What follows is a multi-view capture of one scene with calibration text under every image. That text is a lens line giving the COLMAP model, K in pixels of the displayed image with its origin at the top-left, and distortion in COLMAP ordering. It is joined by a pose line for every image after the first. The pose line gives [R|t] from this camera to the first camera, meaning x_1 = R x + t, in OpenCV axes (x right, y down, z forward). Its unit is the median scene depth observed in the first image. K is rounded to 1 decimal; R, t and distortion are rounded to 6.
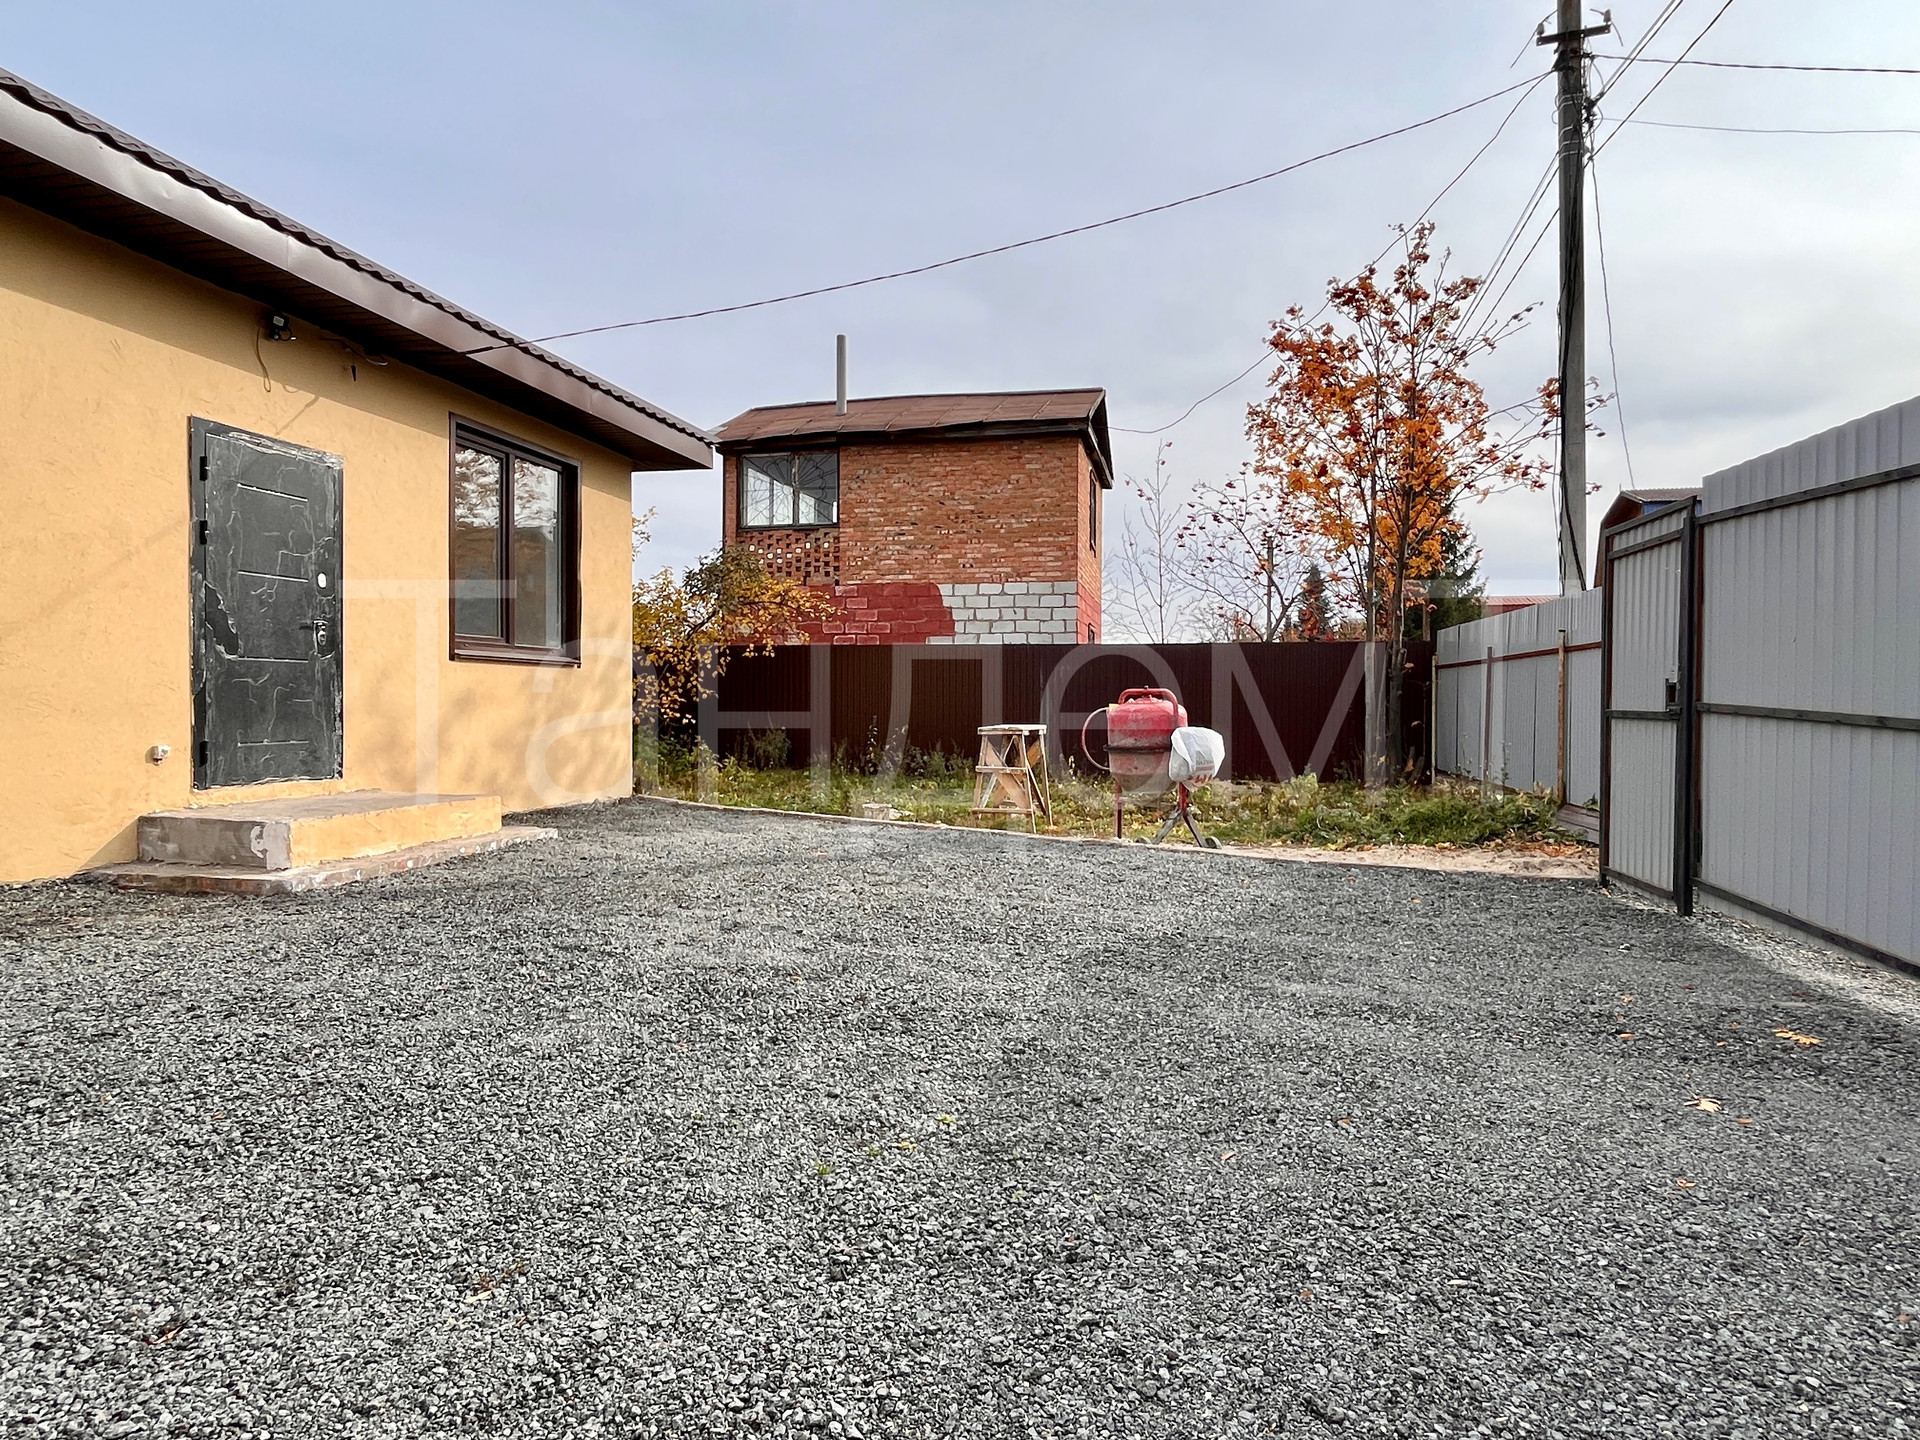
lens RADIAL K [[1099.8, 0, 951.7], [0, 1099.8, 715.0], [0, 0, 1]] dist [-0.000052, 0.001475]
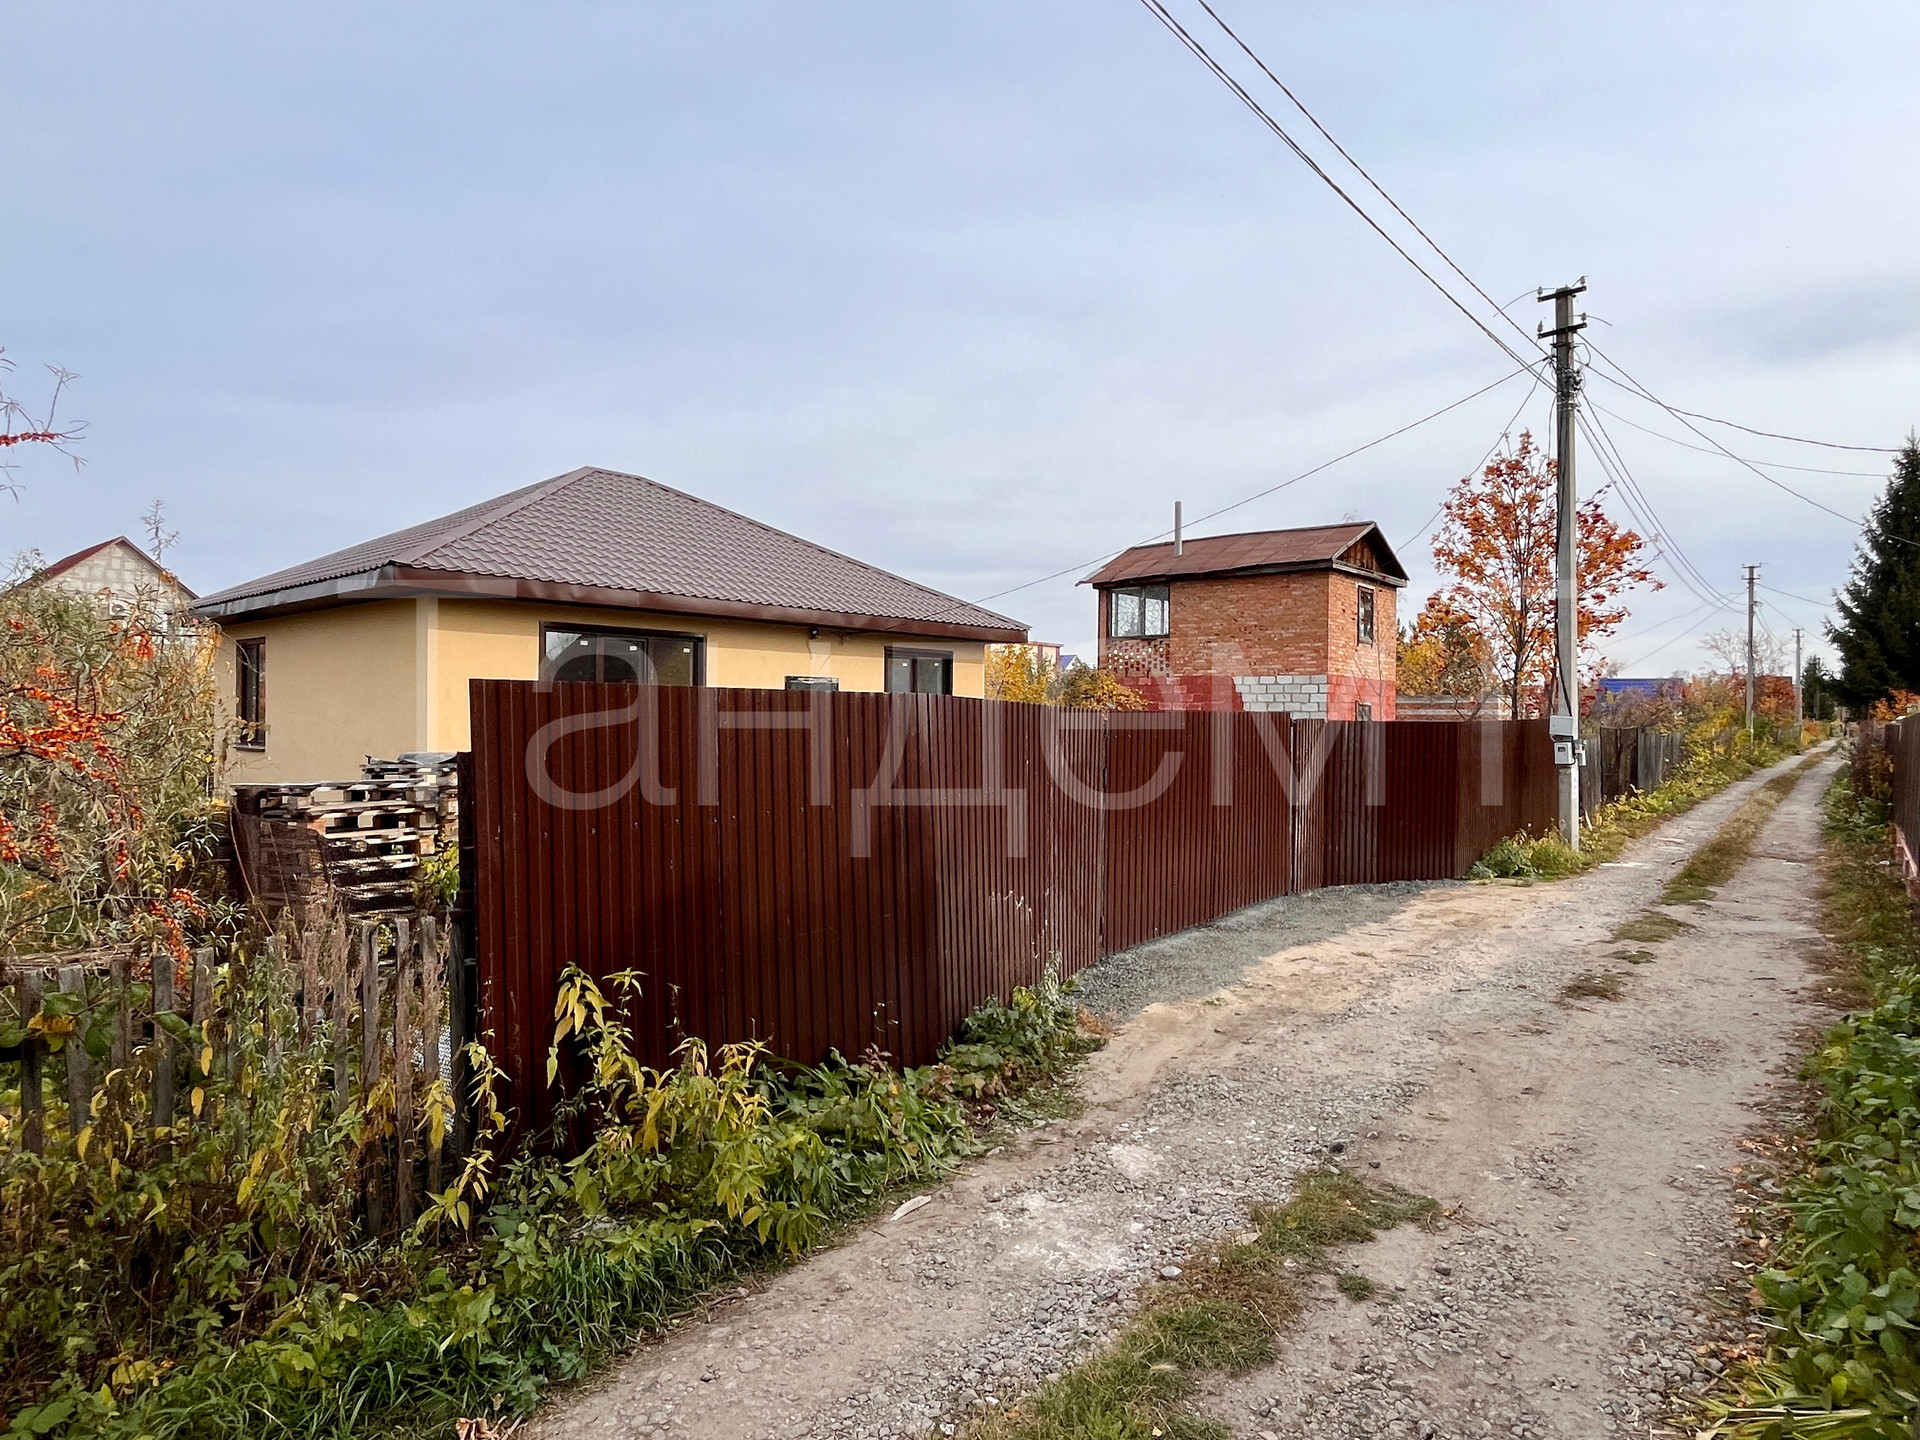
lens RADIAL K [[1063.8, 0, 960.0], [0, 1063.8, 720.0], [0, 0, 1]] dist [0.023814, 0.001097]
pose [[0.886070, 0.003640, -0.463537, 0.801623], [-0.008703, 0.999924, -0.008782, -0.118938], [0.463469, 0.011816, 0.886034, -0.999678]]
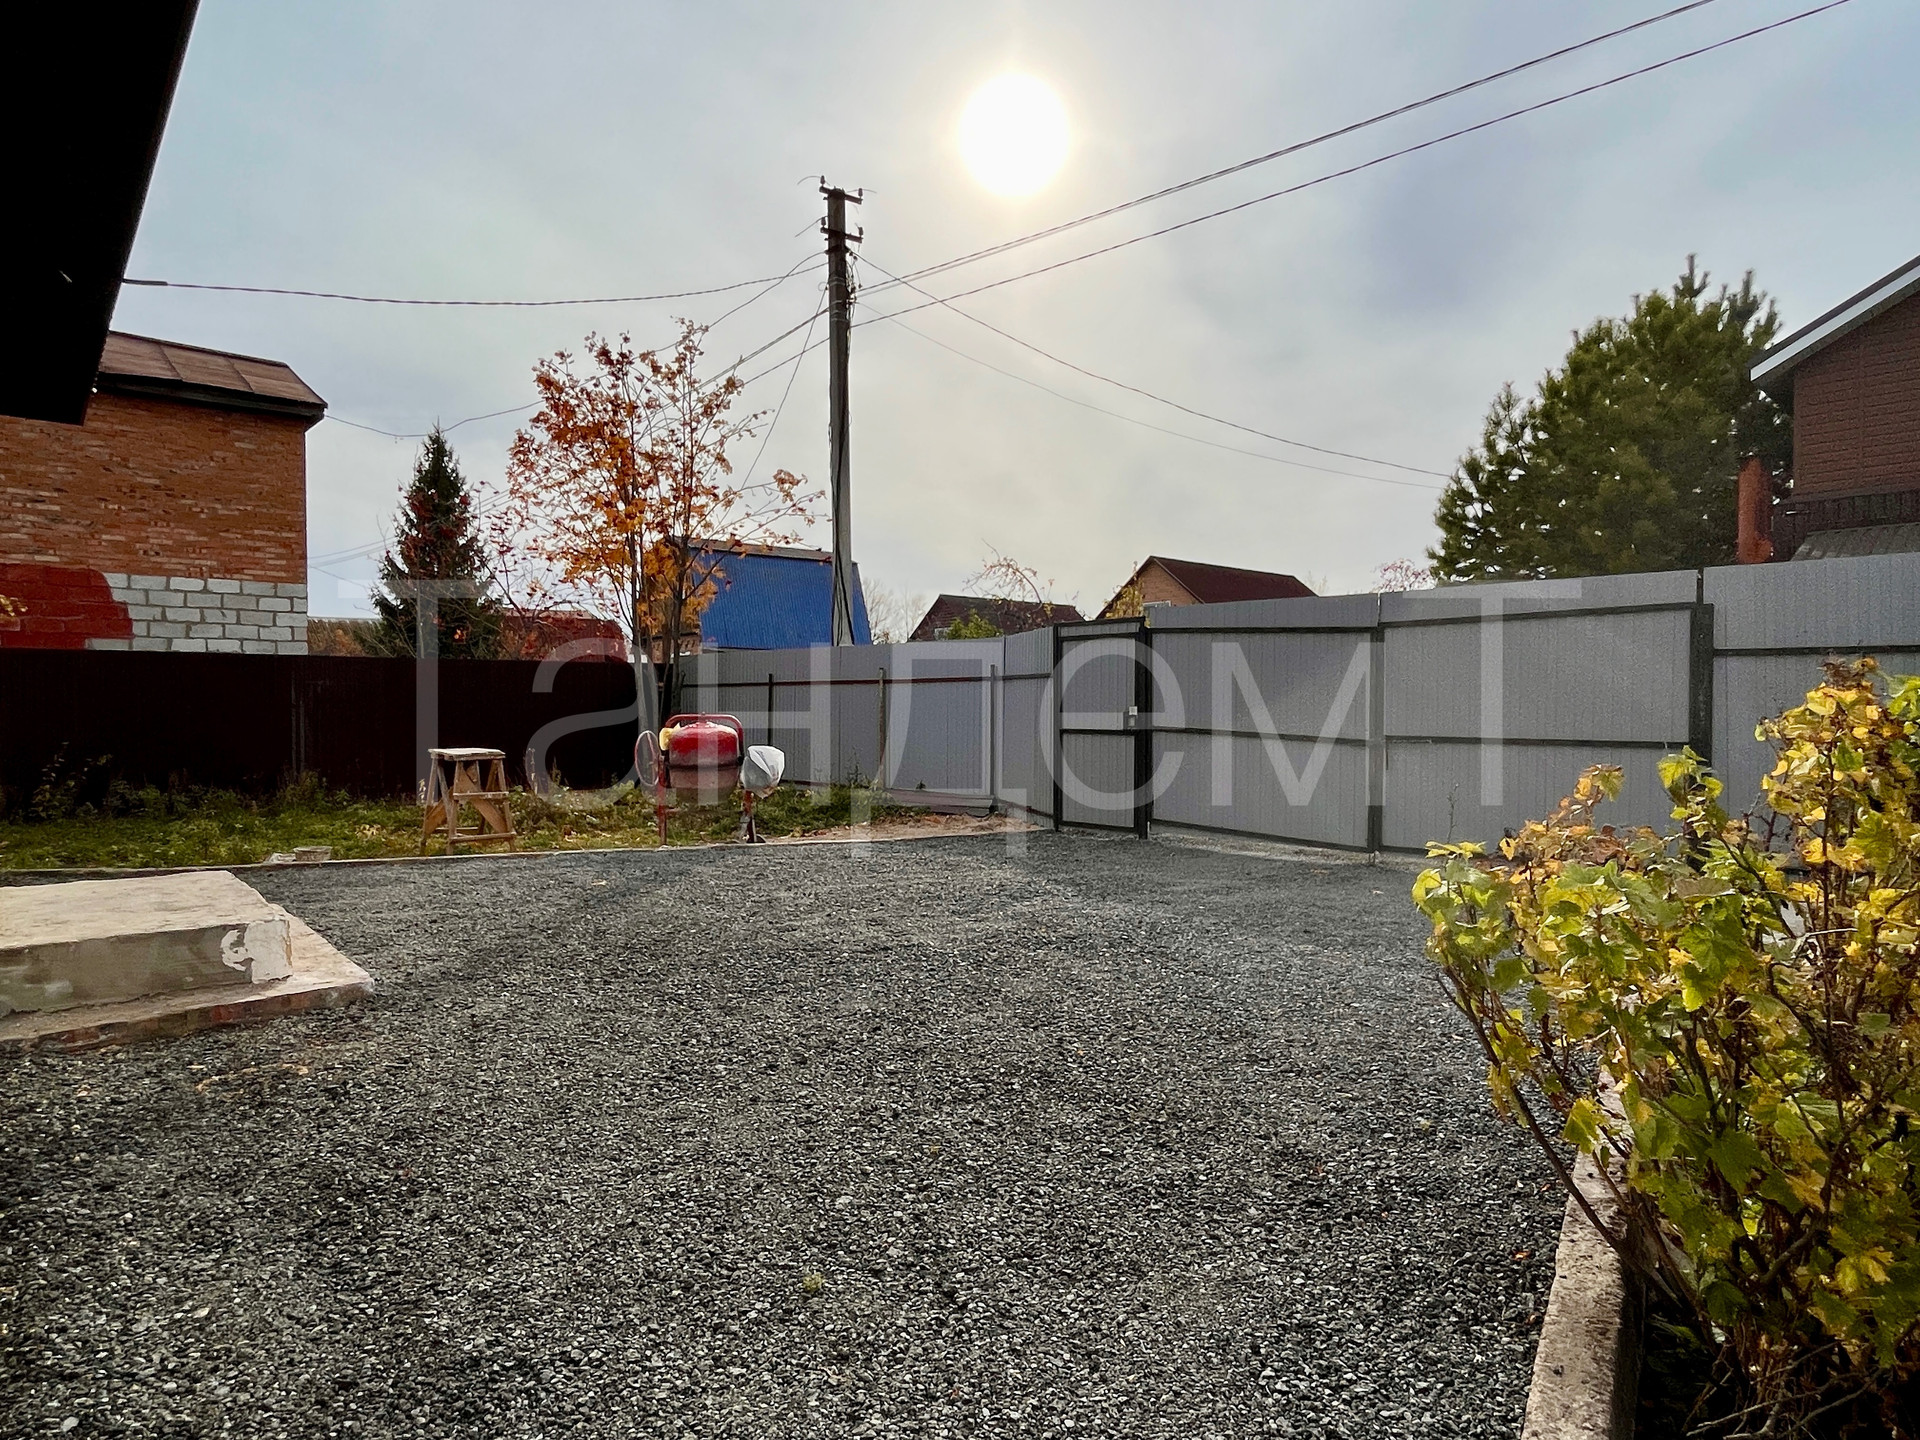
lens RADIAL K [[1099.8, 0, 951.7], [0, 1099.8, 715.0], [0, 0, 1]] dist [-0.000052, 0.001475]
pose [[0.584671, -0.015495, 0.811123, -0.750360], [0.015458, 0.999849, 0.007958, -0.034985], [-0.811123, 0.007886, 0.584822, 0.128034]]
